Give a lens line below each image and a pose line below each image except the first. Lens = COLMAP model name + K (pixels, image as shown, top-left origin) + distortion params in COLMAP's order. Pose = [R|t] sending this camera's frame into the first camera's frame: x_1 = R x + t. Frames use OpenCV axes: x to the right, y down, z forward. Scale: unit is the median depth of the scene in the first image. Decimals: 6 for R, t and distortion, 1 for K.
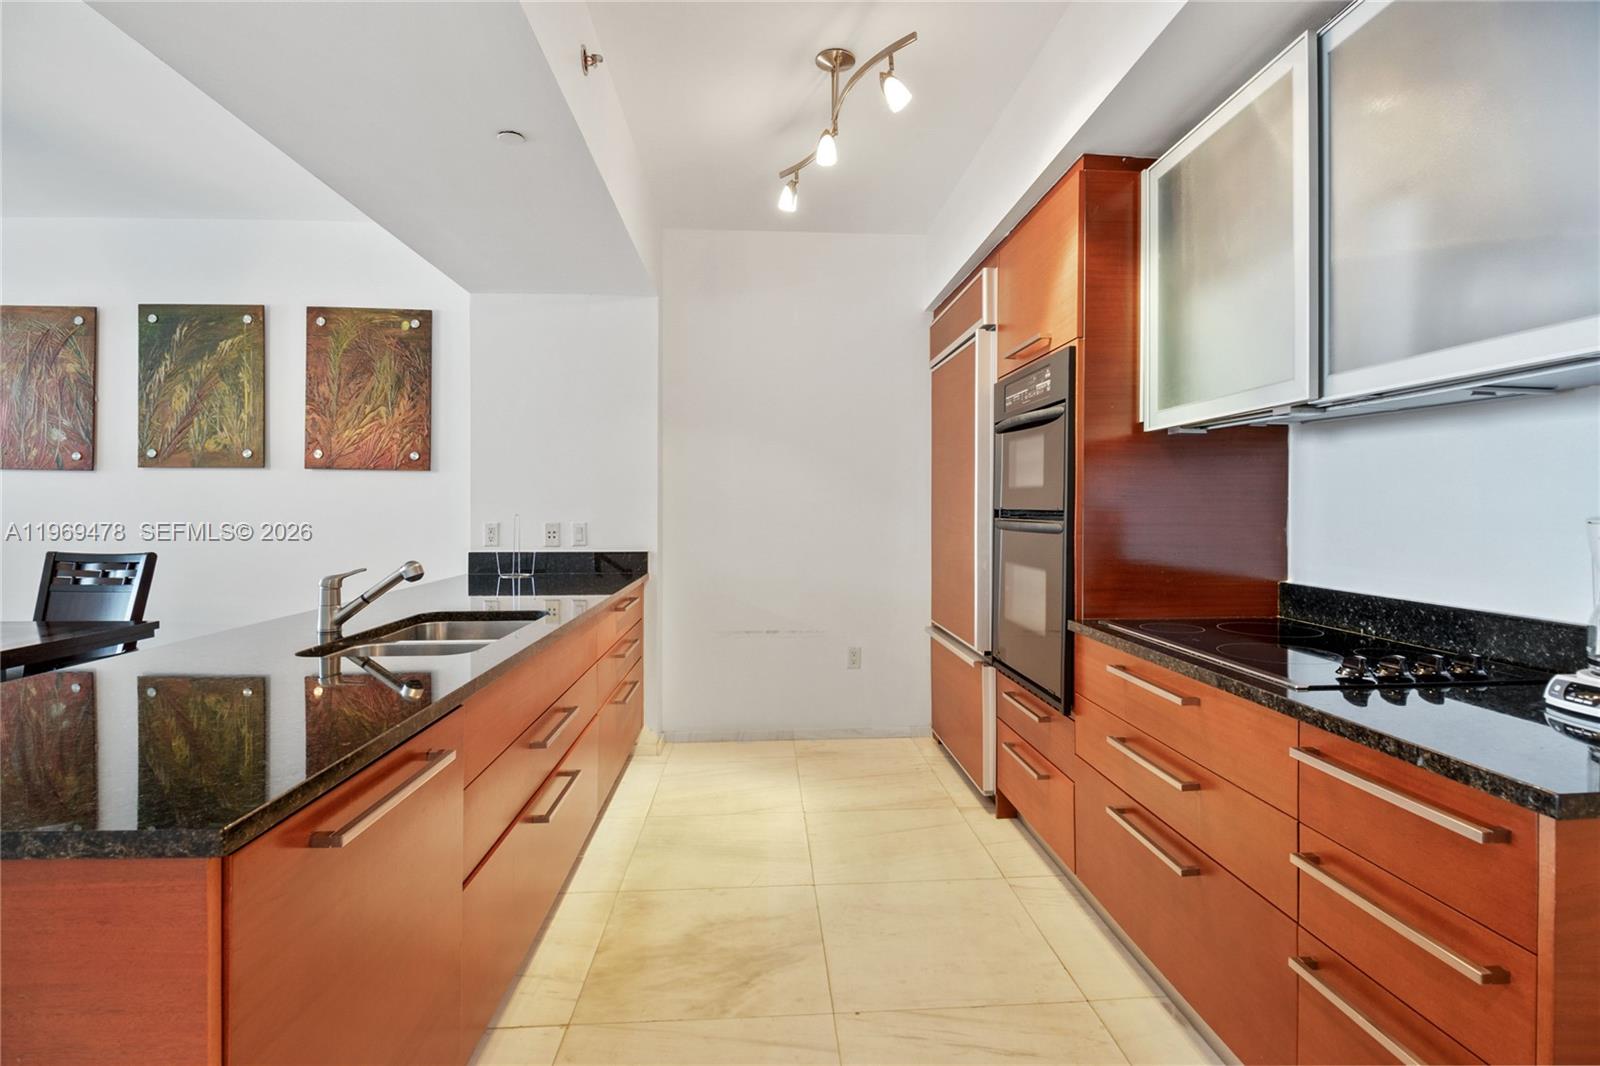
lens RADIAL K [[756.0, 0, 804.4], [0, 756.0, 512.6], [0, 0, 1]] dist [-0.013775, -0.001591]
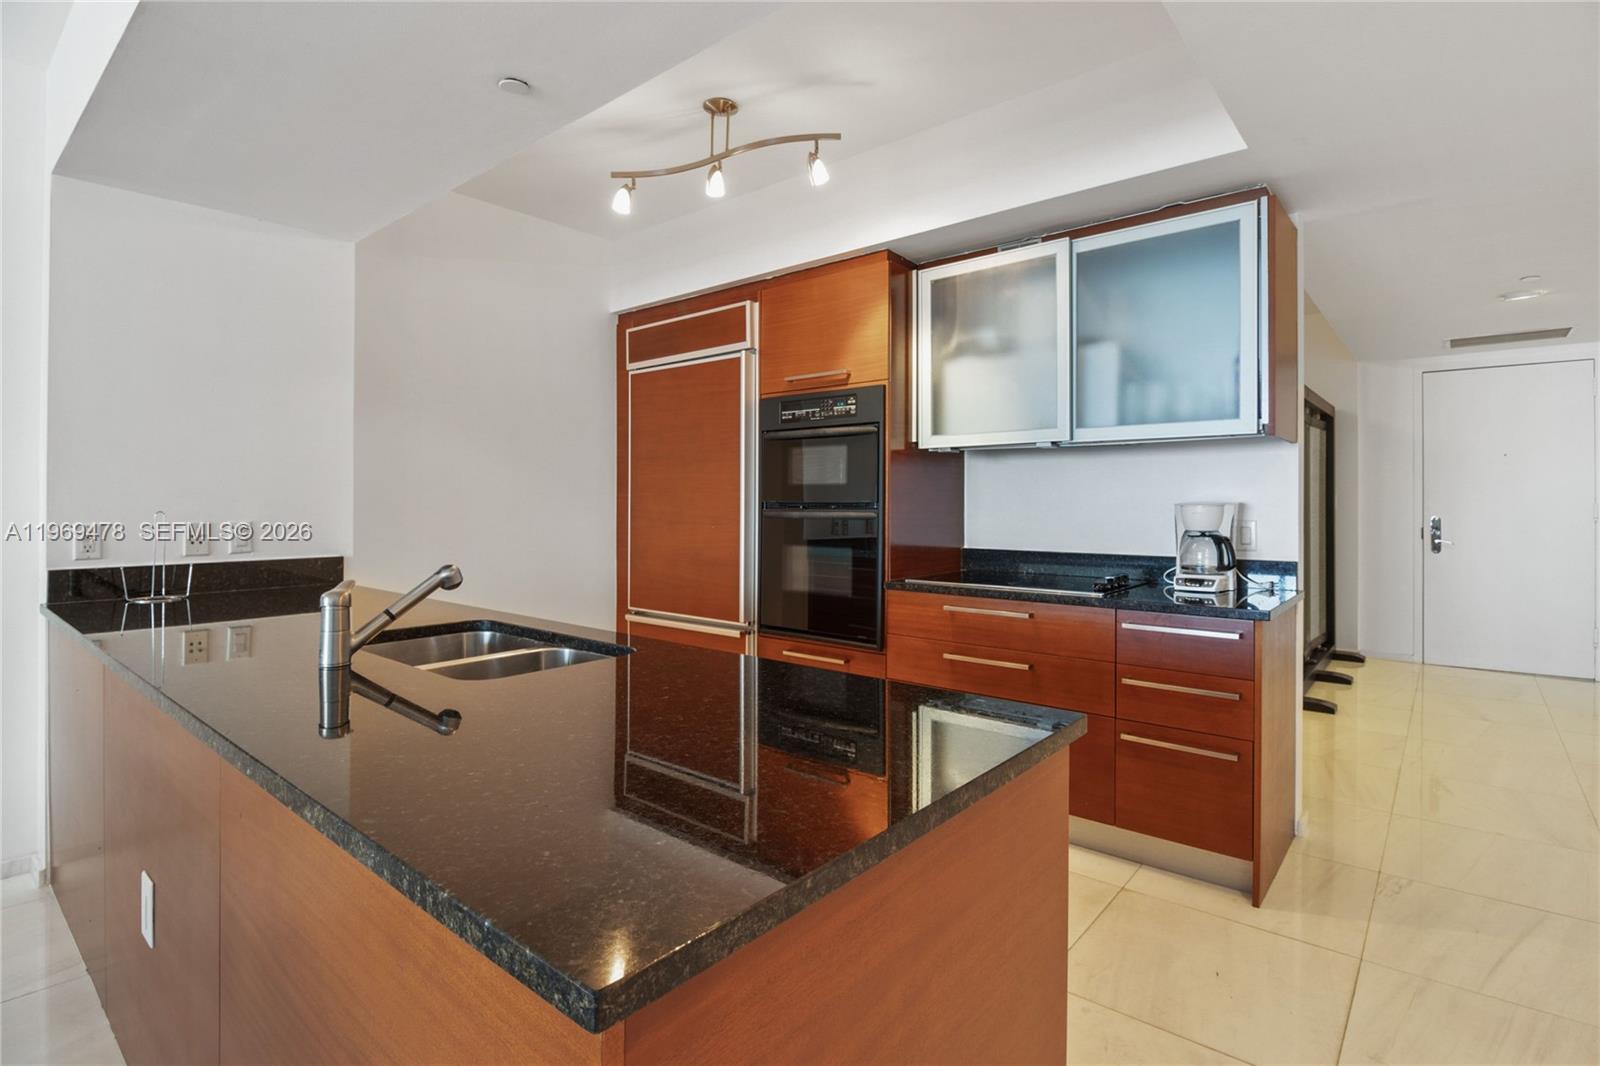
lens RADIAL K [[756.0, 0, 842.8], [0, 756.0, 497.9], [0, 0, 1]] dist [-0.013775, -0.001591]
pose [[0.684205, 0.002803, 0.729285, -0.432127], [0.007136, 0.999919, -0.010538, 0.001674], [-0.729255, 0.012414, 0.684129, 0.062651]]
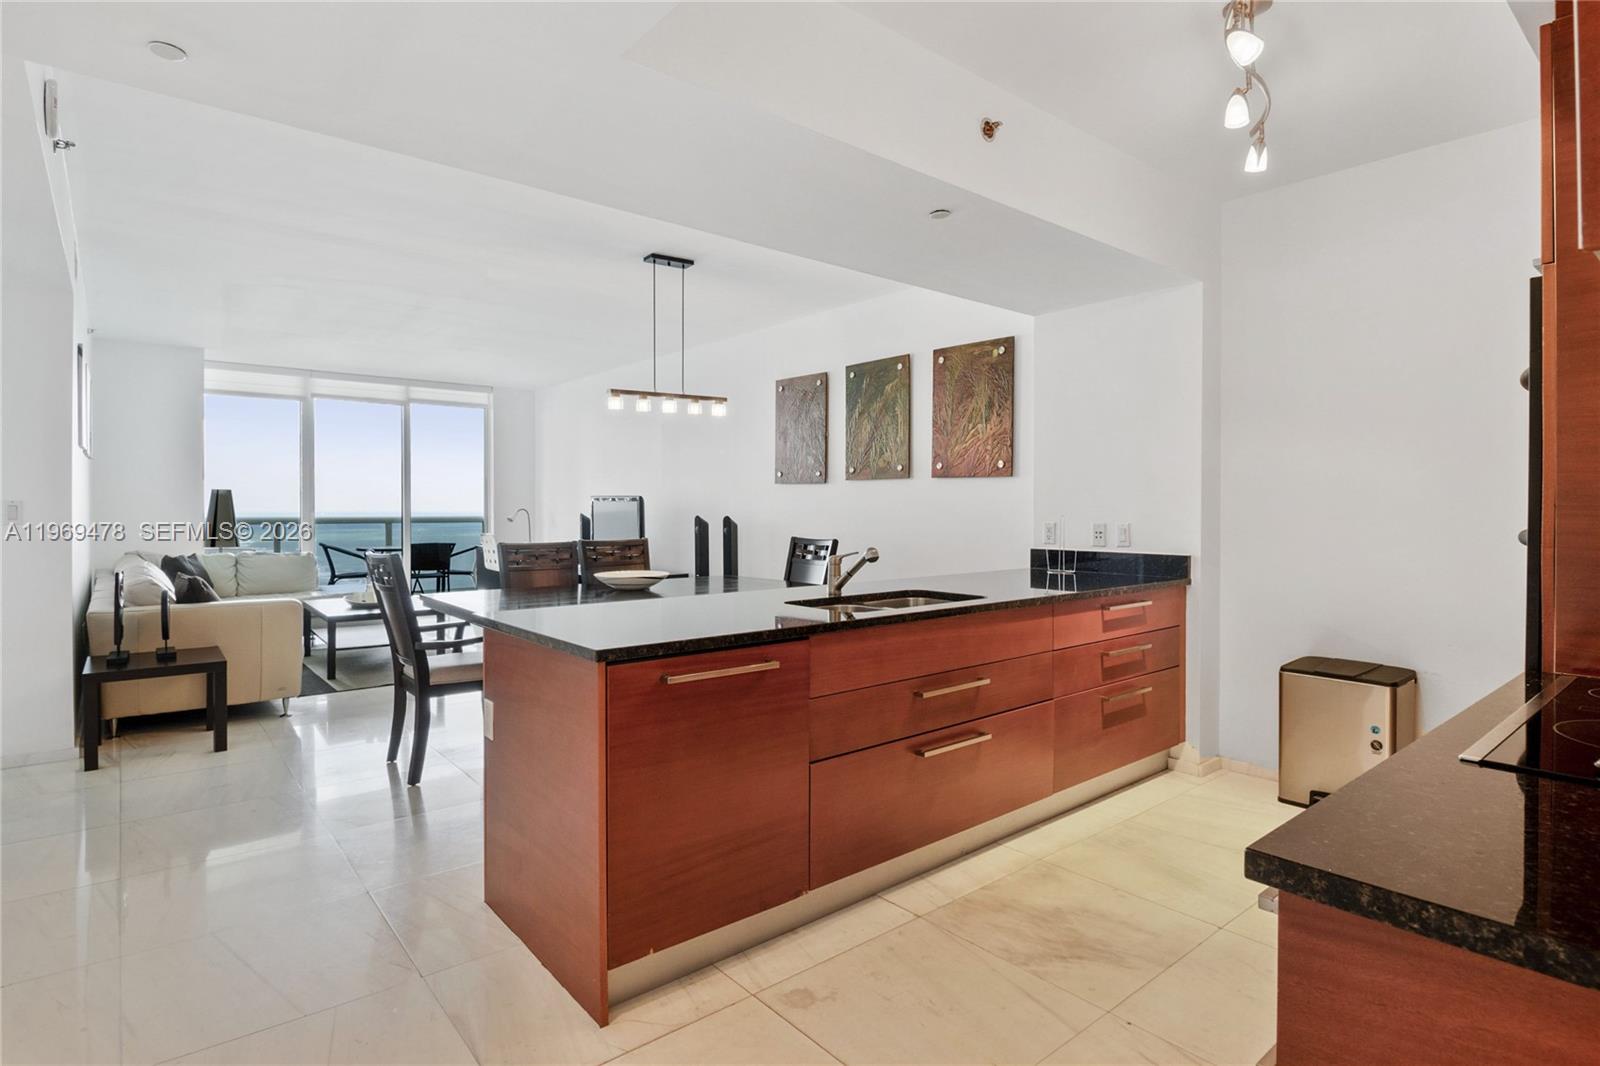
lens RADIAL K [[830.2, 0, 807.8], [0, 830.2, 502.9], [0, 0, 1]] dist [0.014296, -0.000148]
pose [[0.589730, -0.003984, -0.807591, 0.349366], [-0.006621, 0.999930, -0.009767, -0.000973], [0.807574, 0.011107, 0.589662, 0.003721]]
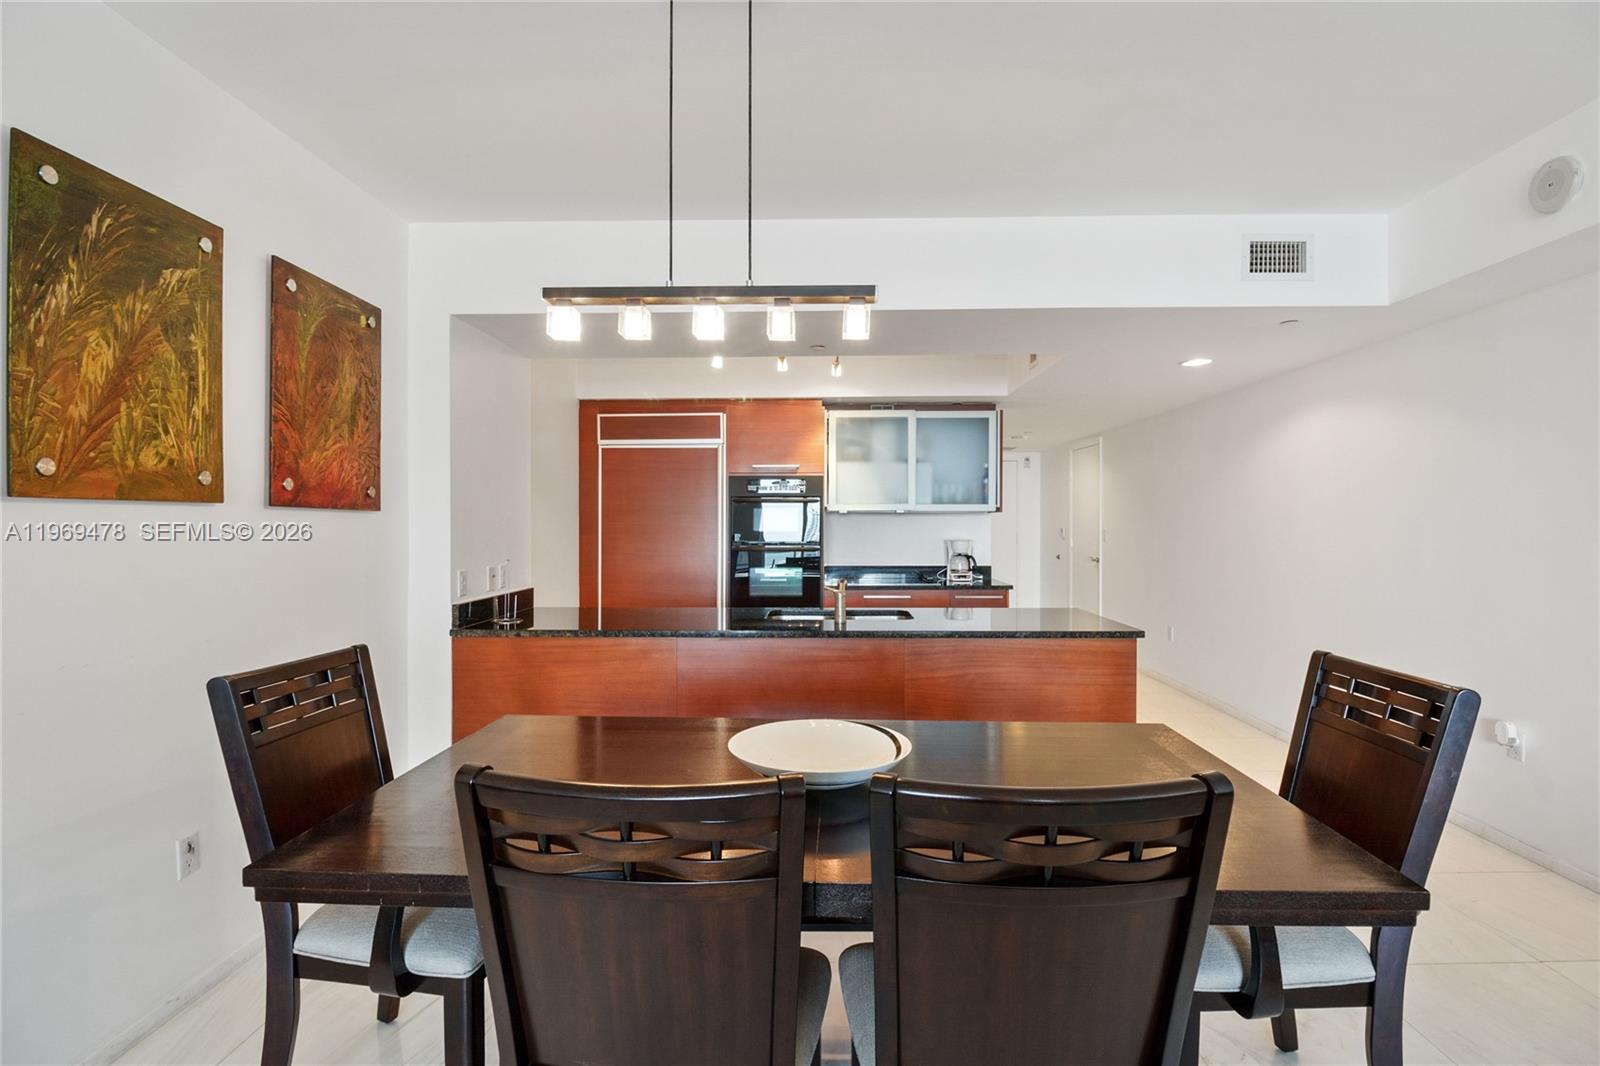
lens RADIAL K [[756.0, 0, 793.9], [0, 756.0, 536.9], [0, 0, 1]] dist [-0.013775, -0.001591]
pose [[0.103284, -0.021932, 0.994410, -1.280650], [0.007891, 0.999743, 0.021230, -0.042447], [-0.994621, 0.005655, 0.103430, 0.494728]]
